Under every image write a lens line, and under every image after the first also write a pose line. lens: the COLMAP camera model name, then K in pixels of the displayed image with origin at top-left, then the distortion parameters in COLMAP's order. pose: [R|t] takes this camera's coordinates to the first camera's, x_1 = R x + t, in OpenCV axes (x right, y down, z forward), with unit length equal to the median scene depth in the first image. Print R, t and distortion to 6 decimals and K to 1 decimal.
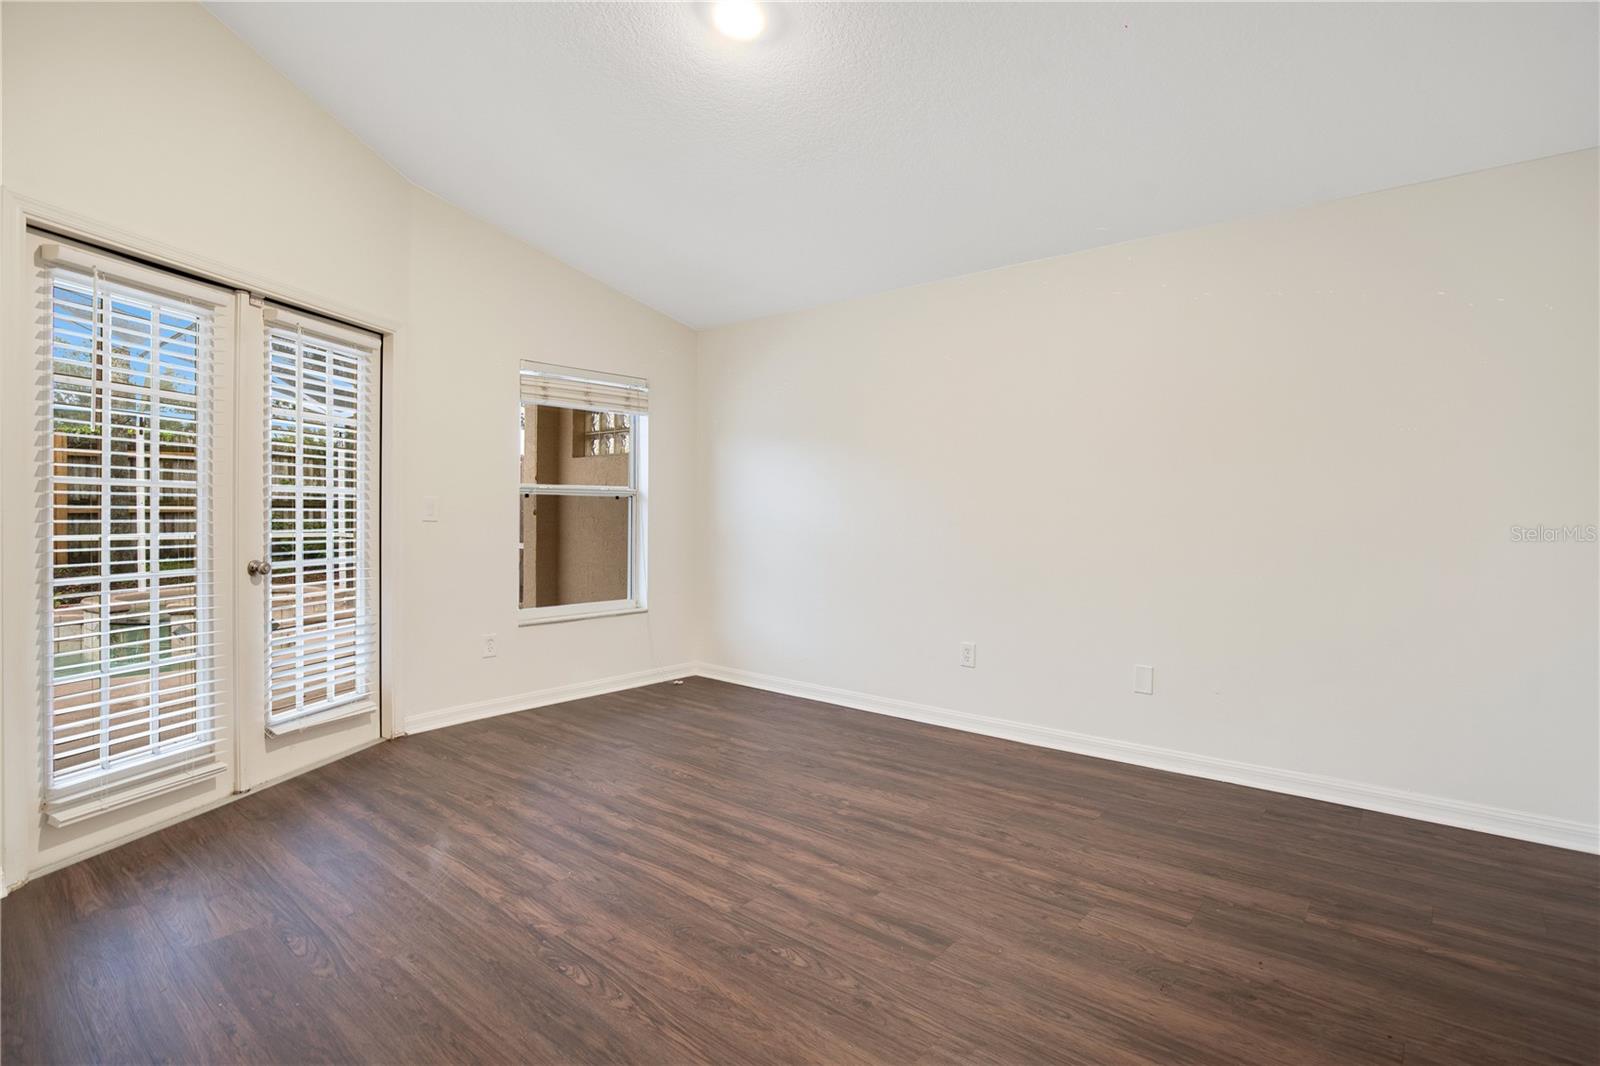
lens RADIAL K [[813.8, 0, 789.5], [0, 813.8, 508.8], [0, 0, 1]] dist [-0.007610, -0.000196]
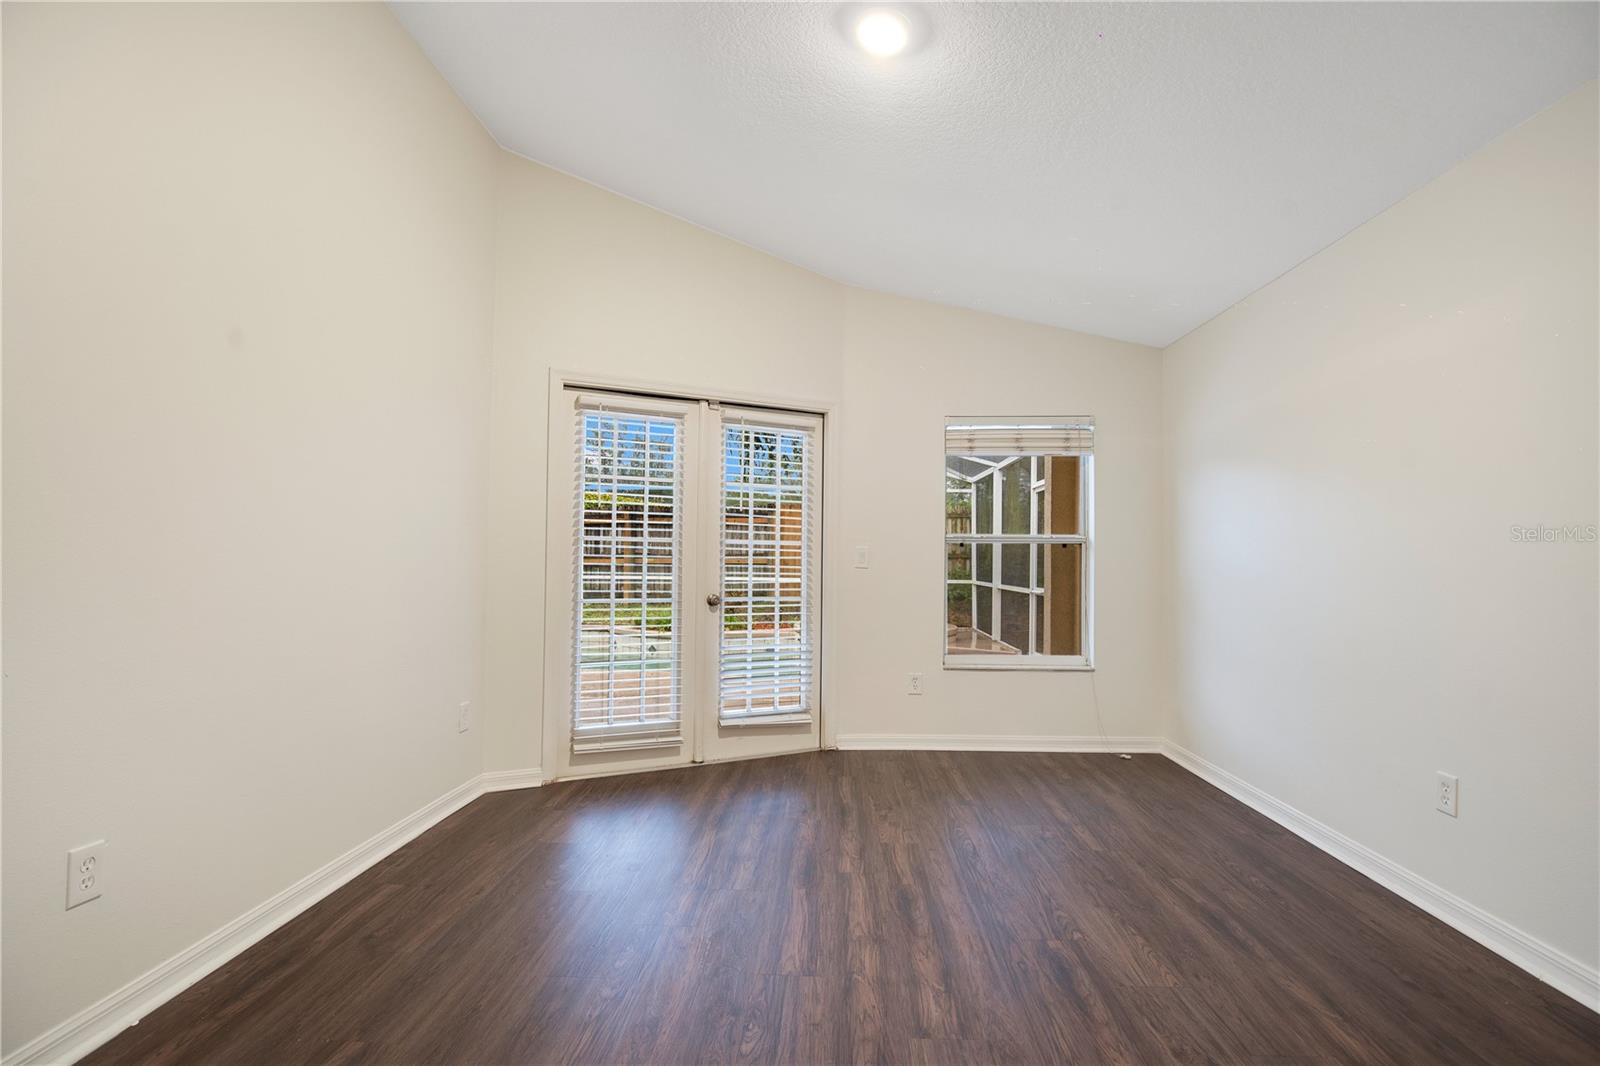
lens RADIAL K [[774.1, 0, 803.8], [0, 774.1, 539.5], [0, 0, 1]] dist [-0.016439, 0.000270]
pose [[0.603775, -0.023915, -0.796796, 0.459997], [-0.001810, 0.999506, -0.031371, 0.011034], [0.797152, 0.020384, 0.603434, 0.321953]]
